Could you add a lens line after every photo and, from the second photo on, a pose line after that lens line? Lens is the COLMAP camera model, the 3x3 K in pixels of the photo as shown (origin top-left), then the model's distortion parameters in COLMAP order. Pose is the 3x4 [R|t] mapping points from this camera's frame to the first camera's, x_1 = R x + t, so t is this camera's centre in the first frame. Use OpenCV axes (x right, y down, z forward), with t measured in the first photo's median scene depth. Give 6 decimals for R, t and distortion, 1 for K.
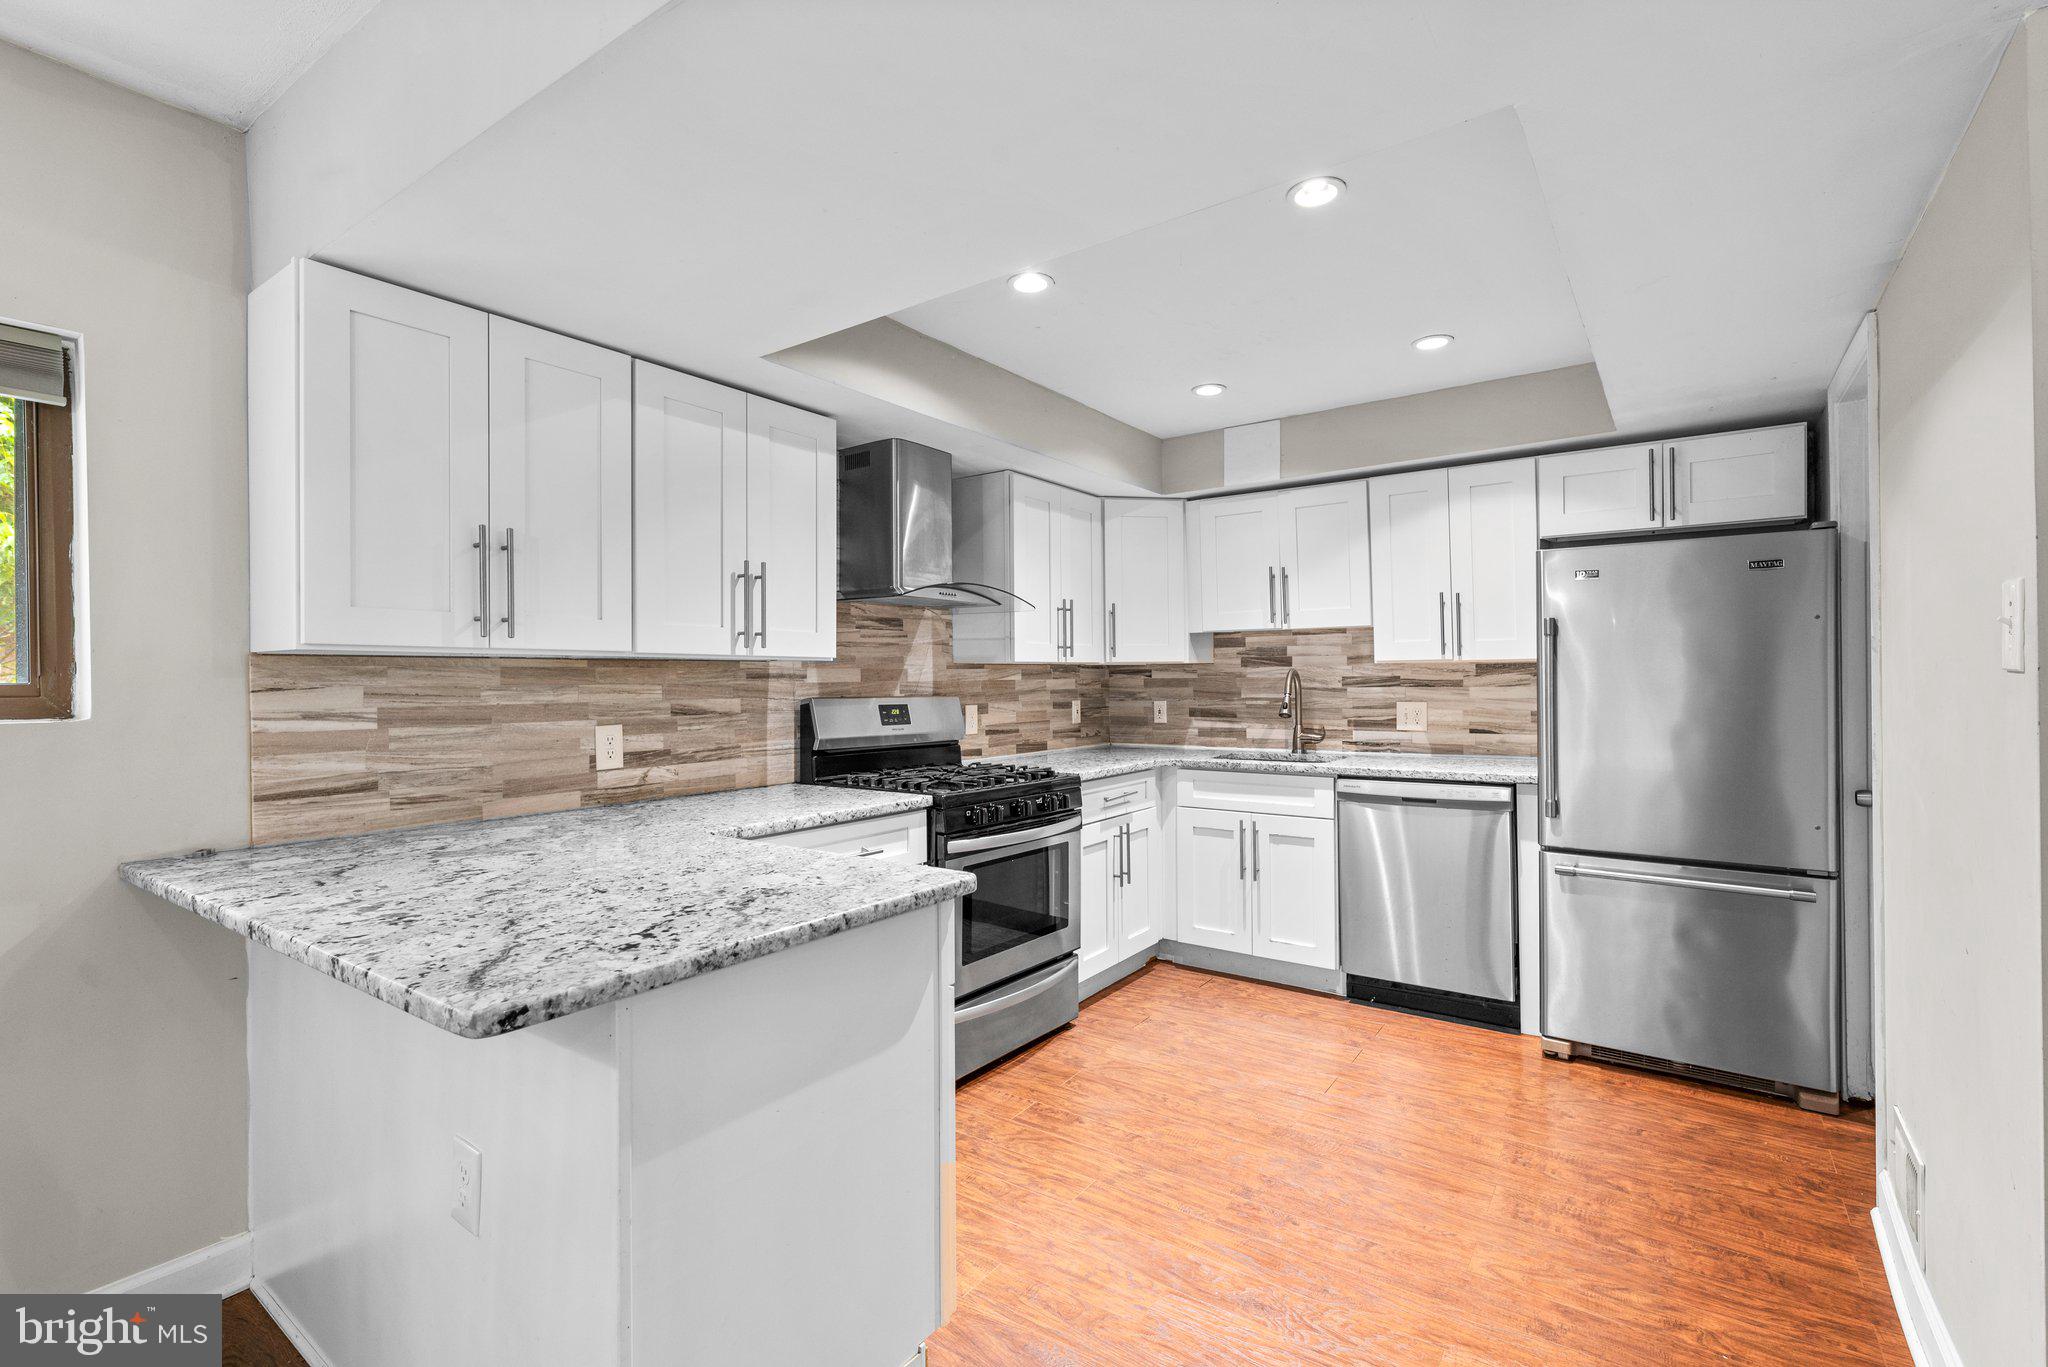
lens RADIAL K [[934.4, 0, 1022.1], [0, 934.4, 683.0], [0, 0, 1]] dist [-0.003791, -0.000001]
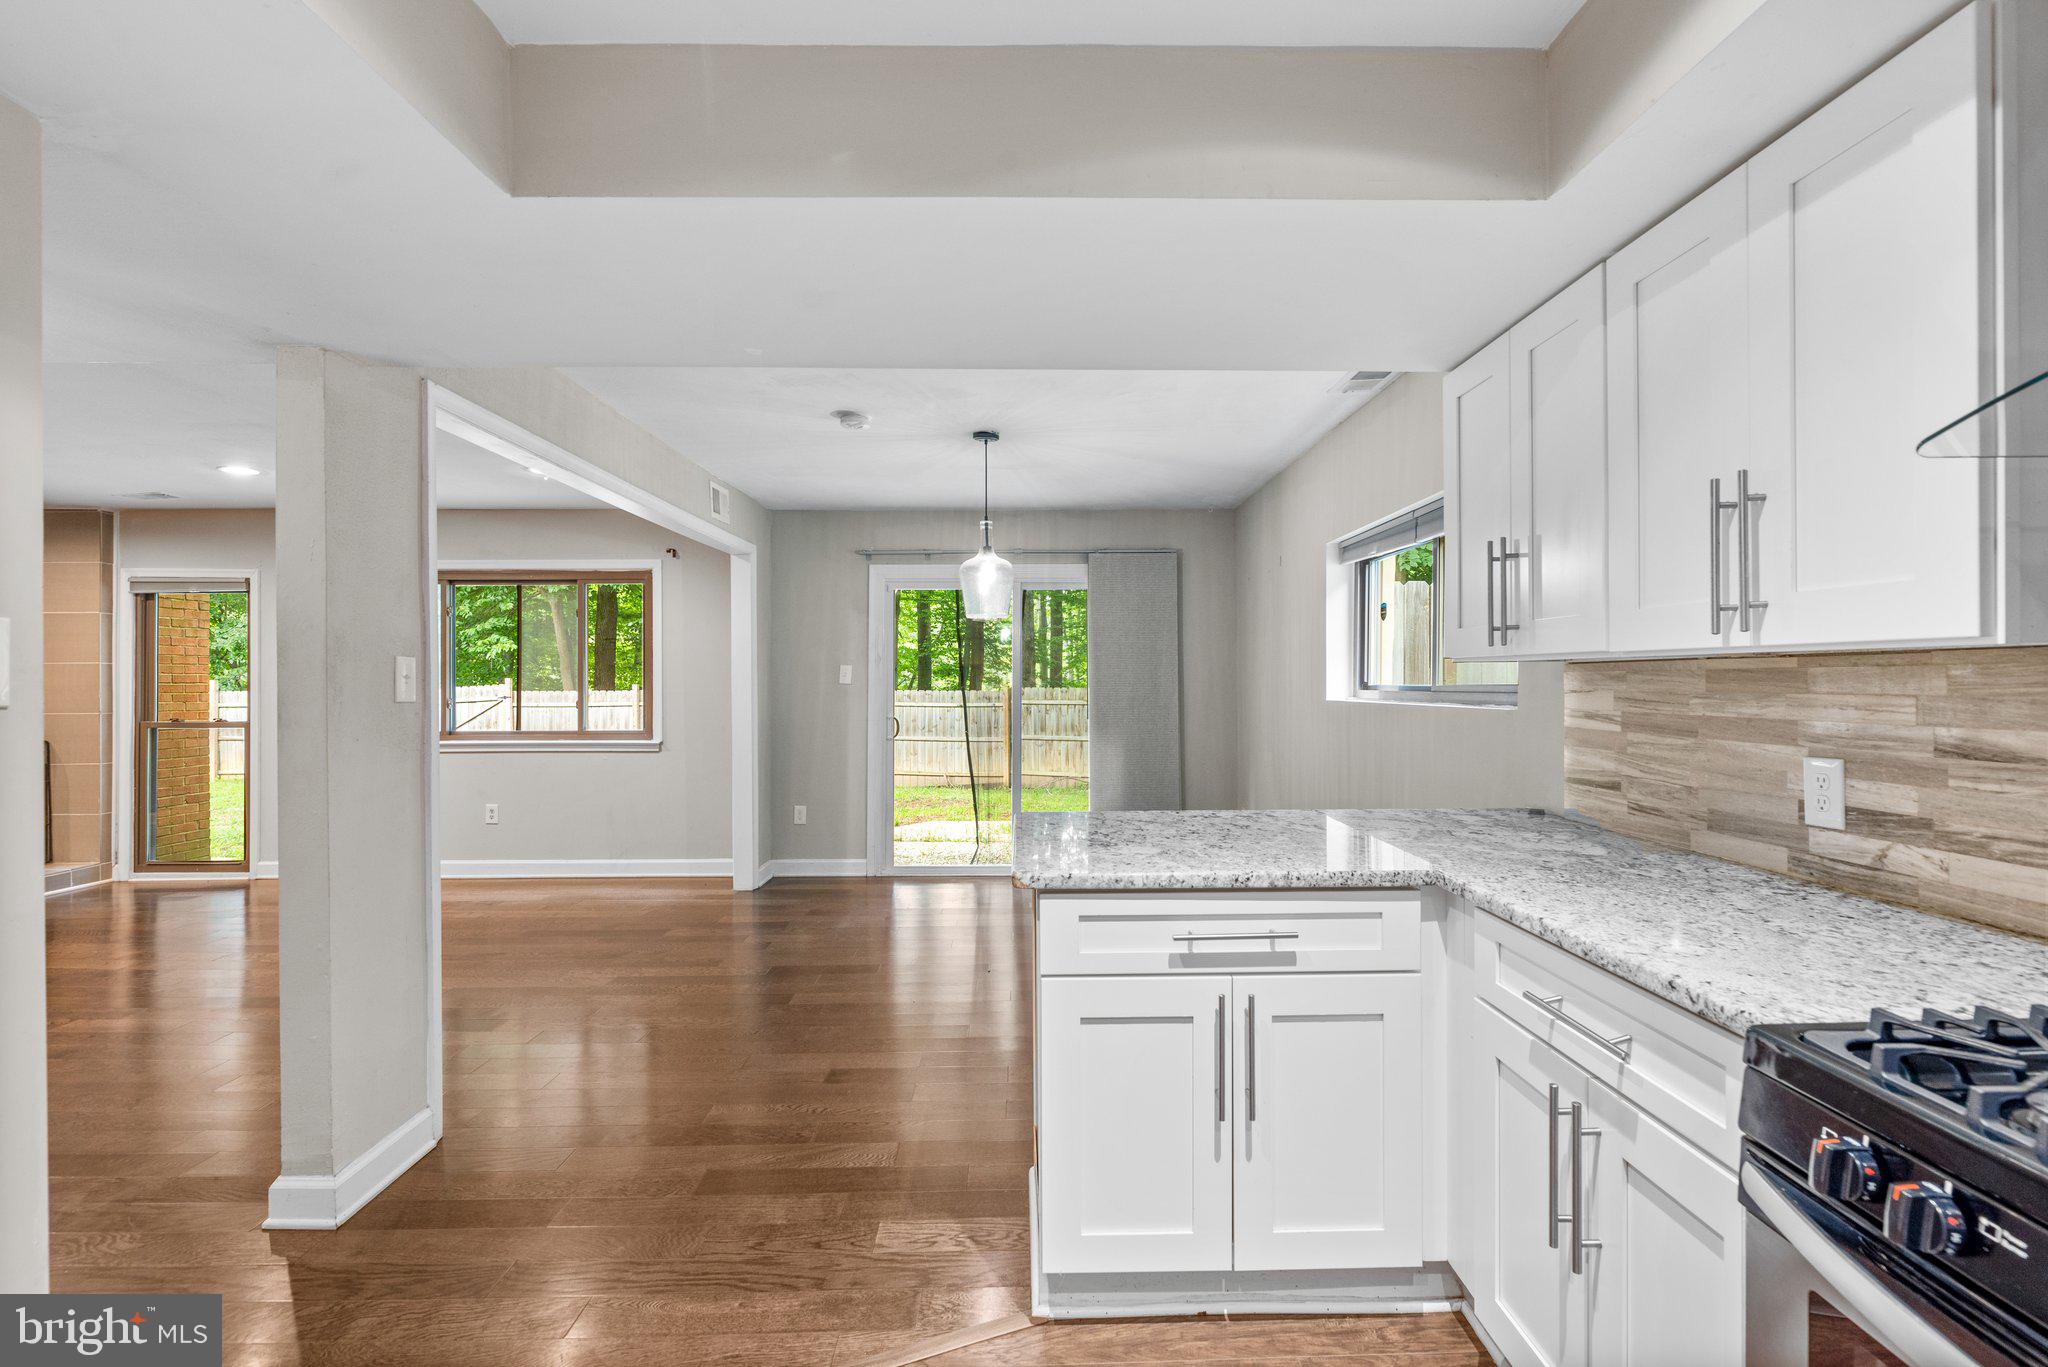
lens RADIAL K [[934.4, 0, 1026.6], [0, 934.4, 679.5], [0, 0, 1]] dist [-0.003791, -0.000001]
pose [[-0.806521, 0.011902, -0.591085, 0.381647], [0.010731, 0.999927, 0.005493, -0.018270], [0.591108, -0.001913, -0.806590, 1.224752]]
